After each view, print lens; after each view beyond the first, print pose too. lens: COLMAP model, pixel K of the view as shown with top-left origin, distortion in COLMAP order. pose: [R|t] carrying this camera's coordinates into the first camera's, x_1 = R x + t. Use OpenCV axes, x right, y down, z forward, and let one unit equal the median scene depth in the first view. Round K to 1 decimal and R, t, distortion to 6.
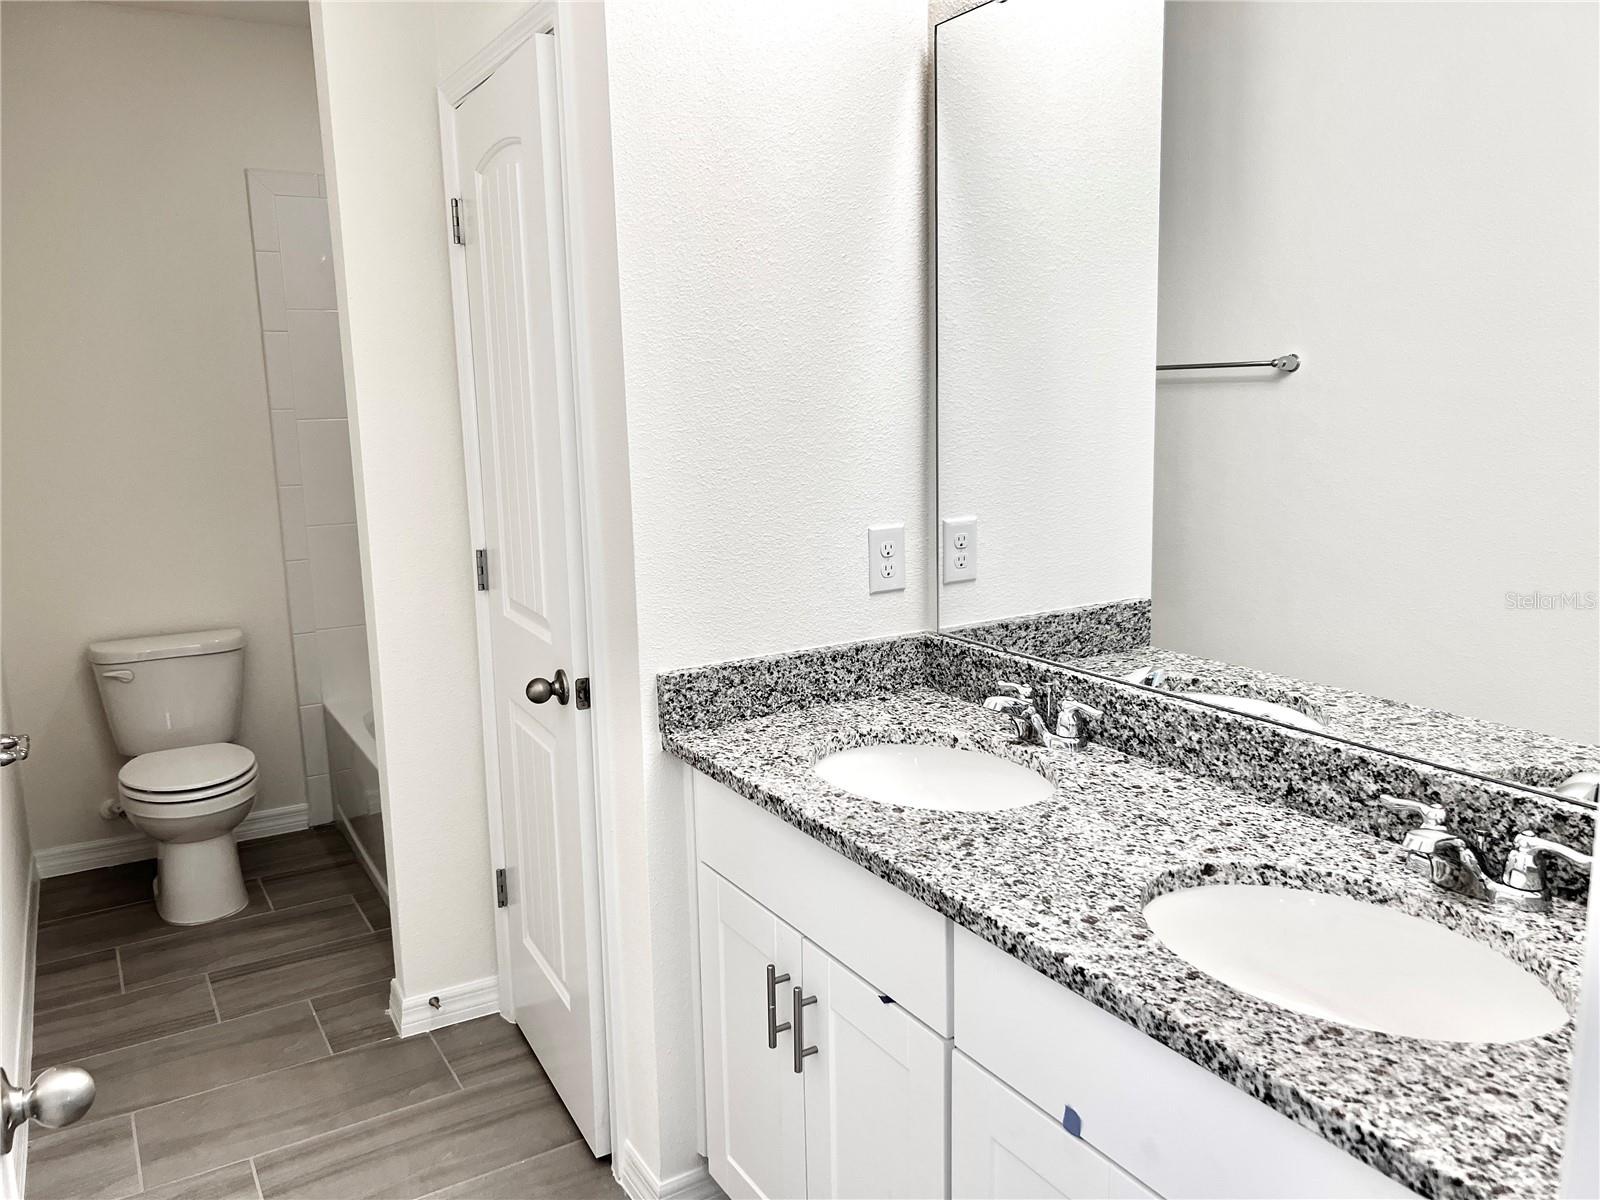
lens RADIAL K [[1204.4, 0, 808.2], [0, 1204.4, 606.5], [0, 0, 1]] dist [0.127396, 0.012389]
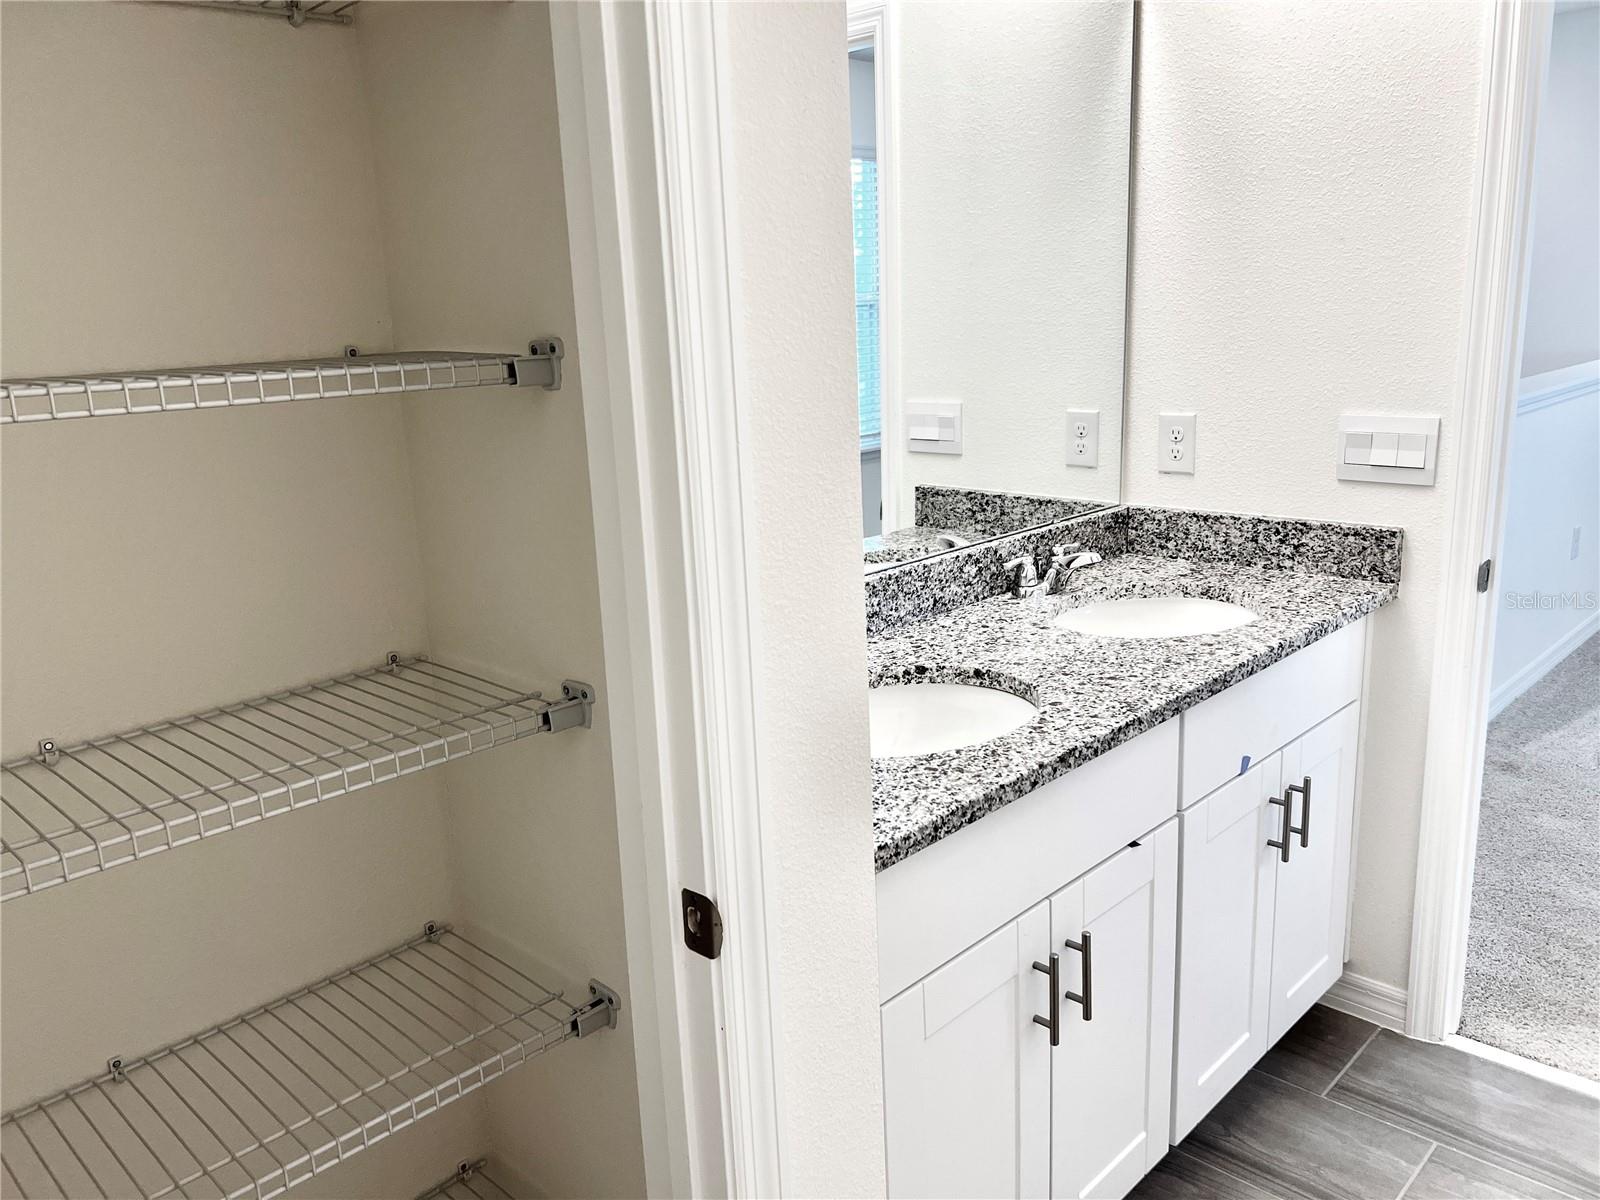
lens RADIAL K [[1204.4, 0, 760.6], [0, 1204.4, 572.0], [0, 0, 1]] dist [0.127396, 0.012389]
pose [[-0.236954, -0.169381, 0.956641, -0.864372], [0.222277, 0.949114, 0.223105, -0.231752], [-0.945751, 0.265505, -0.187247, 1.447627]]
